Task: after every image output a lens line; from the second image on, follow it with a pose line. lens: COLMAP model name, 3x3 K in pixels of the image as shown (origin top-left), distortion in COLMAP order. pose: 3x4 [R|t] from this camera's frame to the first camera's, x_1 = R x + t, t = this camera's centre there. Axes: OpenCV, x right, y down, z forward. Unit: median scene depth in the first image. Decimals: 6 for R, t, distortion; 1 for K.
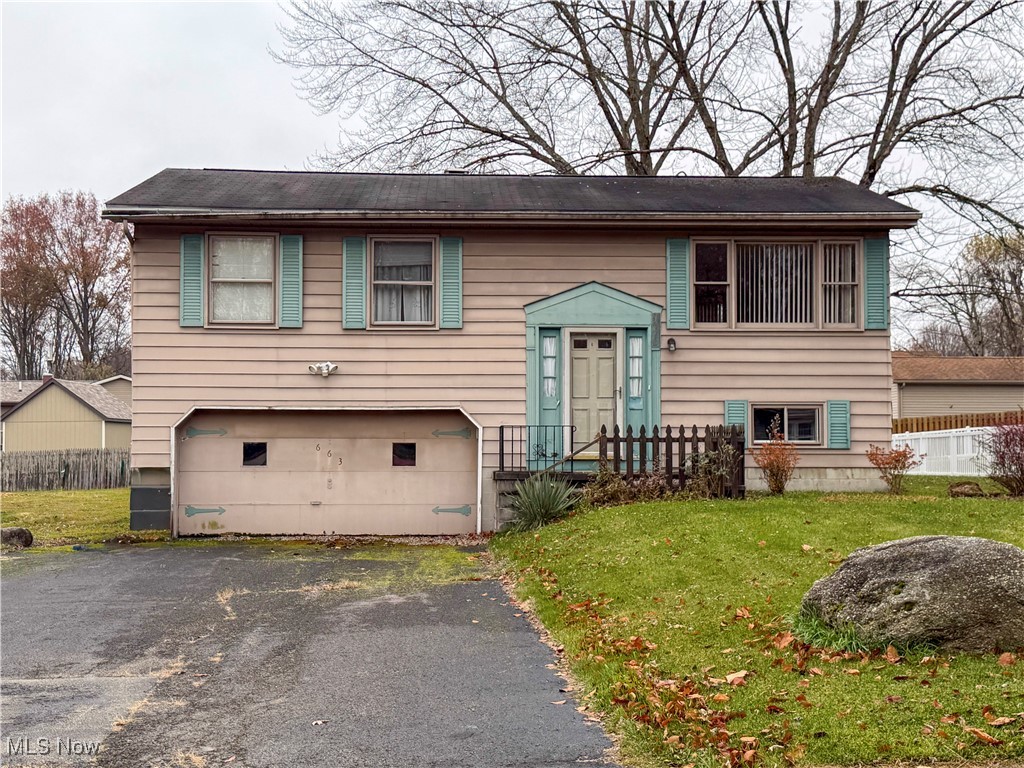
lens RADIAL K [[1352.9, 0, 512.6], [0, 1352.9, 384.9], [0, 0, 1]] dist [-0.006109, 0.000000]
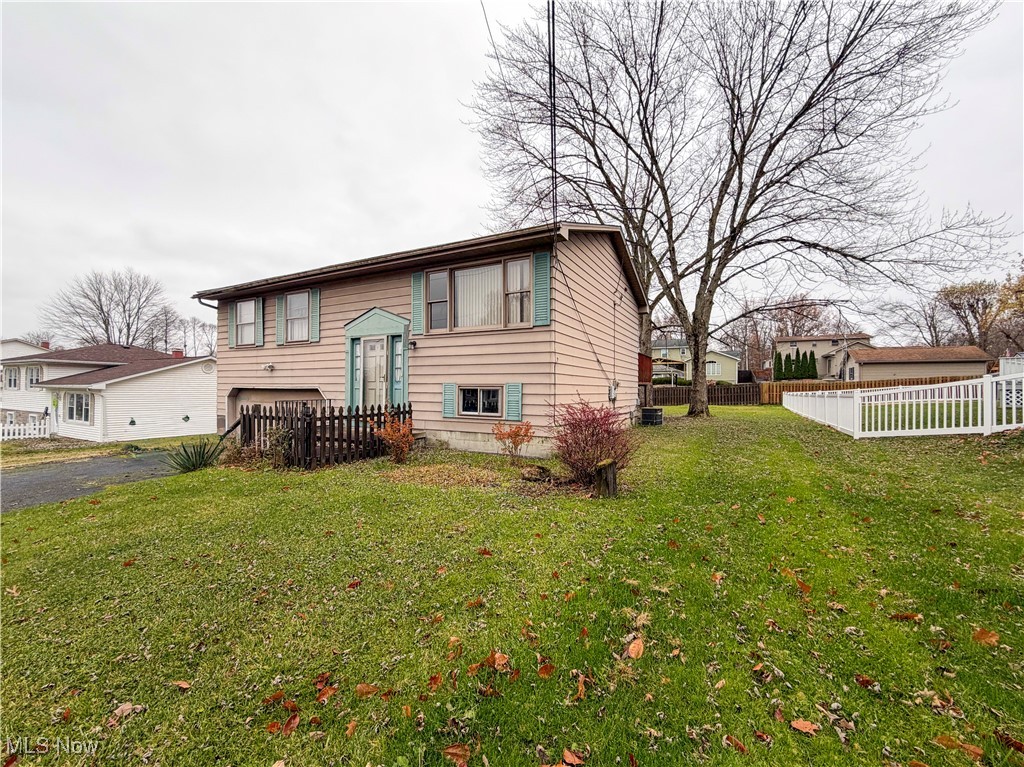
lens RADIAL K [[415.4, 0, 511.0], [0, 415.4, 384.0], [0, 0, 1]] dist [0.000194, 0.000227]
pose [[0.867196, 0.000243, -0.497967, 0.435404], [0.018634, 0.999284, 0.032937, -0.000612], [0.497618, -0.037841, 0.866570, 0.658407]]
